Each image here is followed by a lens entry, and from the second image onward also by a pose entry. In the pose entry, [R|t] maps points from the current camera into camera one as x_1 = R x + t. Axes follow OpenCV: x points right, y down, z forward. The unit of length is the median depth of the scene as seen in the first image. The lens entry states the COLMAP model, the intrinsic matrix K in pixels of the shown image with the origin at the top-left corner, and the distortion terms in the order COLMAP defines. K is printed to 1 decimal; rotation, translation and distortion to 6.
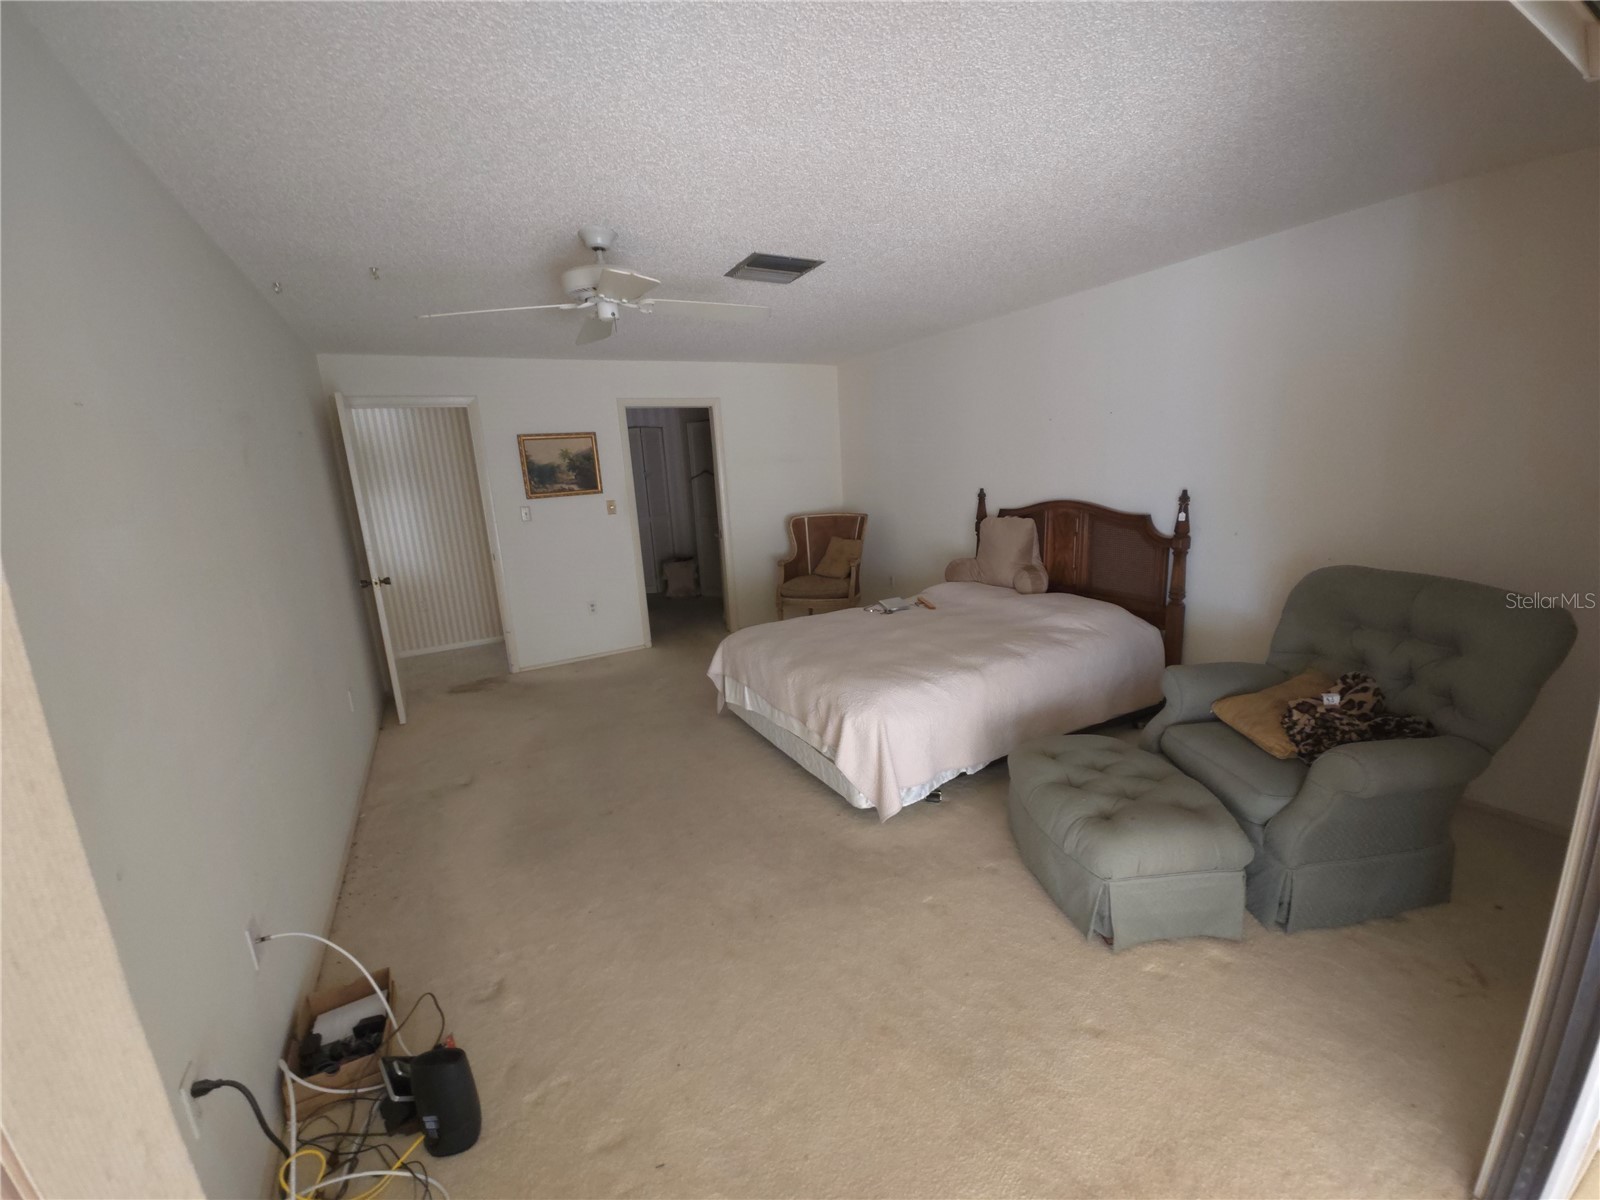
lens RADIAL K [[645.9, 0, 802.3], [0, 645.9, 604.1], [0, 0, 1]] dist [0.000887, 0.000054]
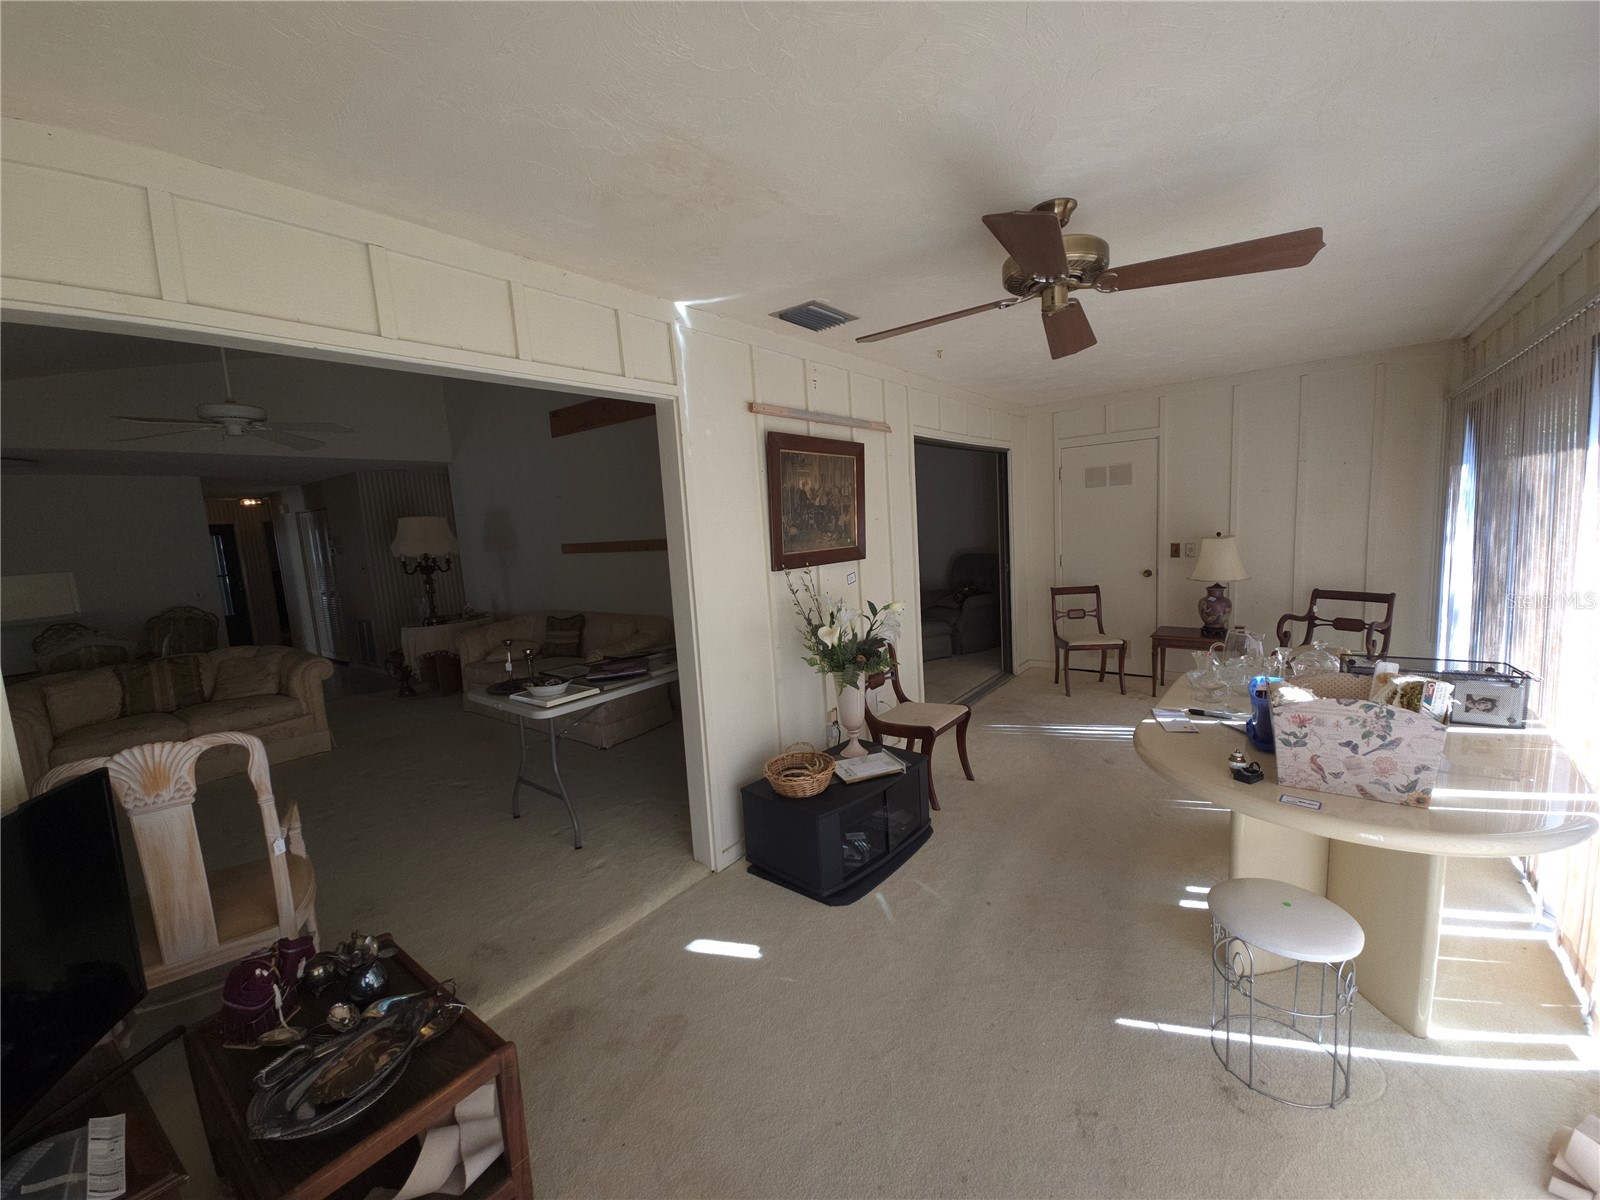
lens RADIAL K [[645.9, 0, 800.4], [0, 645.9, 597.5], [0, 0, 1]] dist [0.000887, 0.000054]
pose [[0.932995, -0.046735, 0.356841, -1.329713], [0.091056, 0.989926, -0.108425, 0.500209], [-0.348179, 0.133652, 0.927851, -2.014817]]
